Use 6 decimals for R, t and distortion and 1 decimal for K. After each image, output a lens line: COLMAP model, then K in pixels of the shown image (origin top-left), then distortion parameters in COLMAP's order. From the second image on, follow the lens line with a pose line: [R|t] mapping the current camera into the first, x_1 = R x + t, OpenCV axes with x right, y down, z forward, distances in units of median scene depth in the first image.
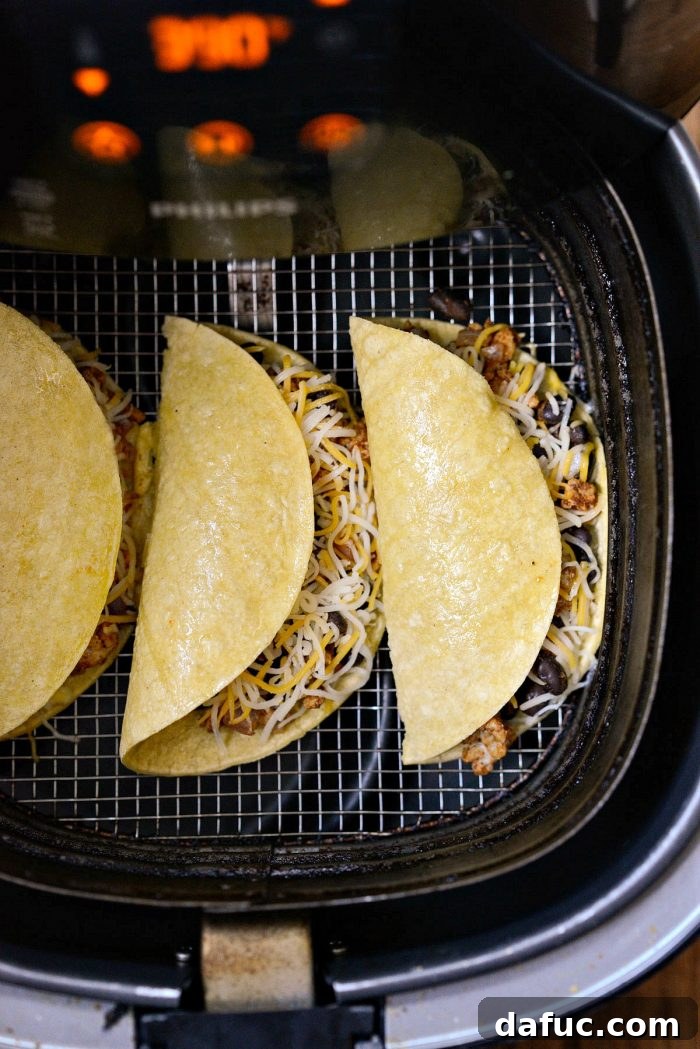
lens RADIAL K [[1690.8, 0, 350.0], [0, 1690.8, 524.5], [0, 0, 1]] dist [-0.005861, -0.105998]
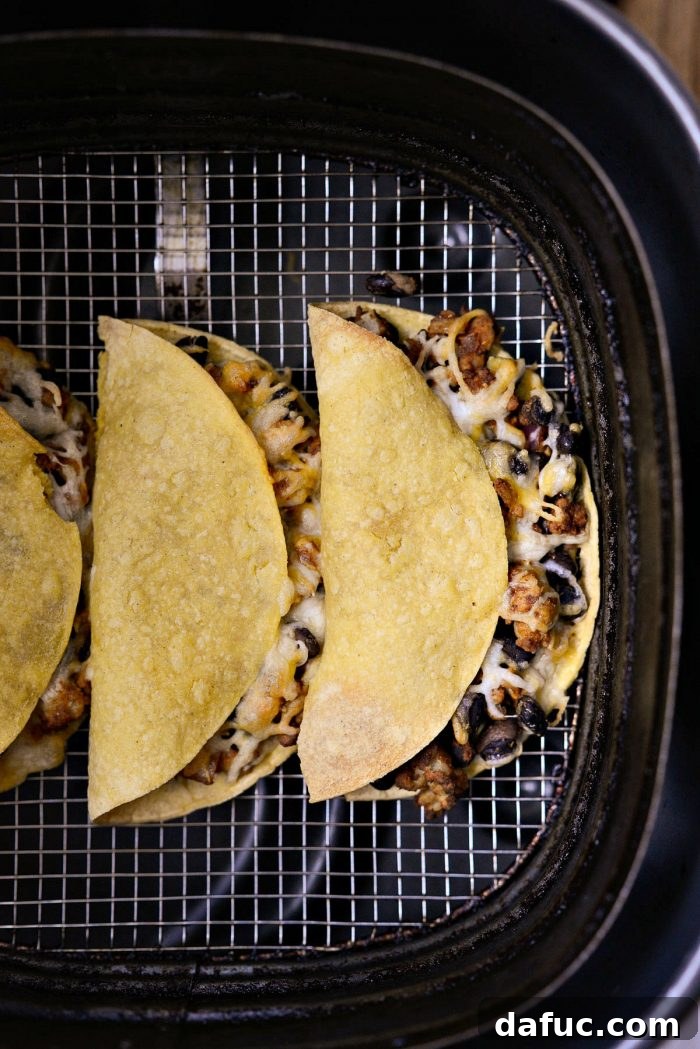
lens RADIAL K [[1690.8, 0, 350.0], [0, 1690.8, 524.5], [0, 0, 1]] dist [-0.005861, -0.105998]
pose [[0.999871, 0.011950, -0.010718, 0.035859], [-0.011450, 0.998897, 0.045547, -0.066655], [0.011251, -0.045418, 0.998905, 0.168180]]
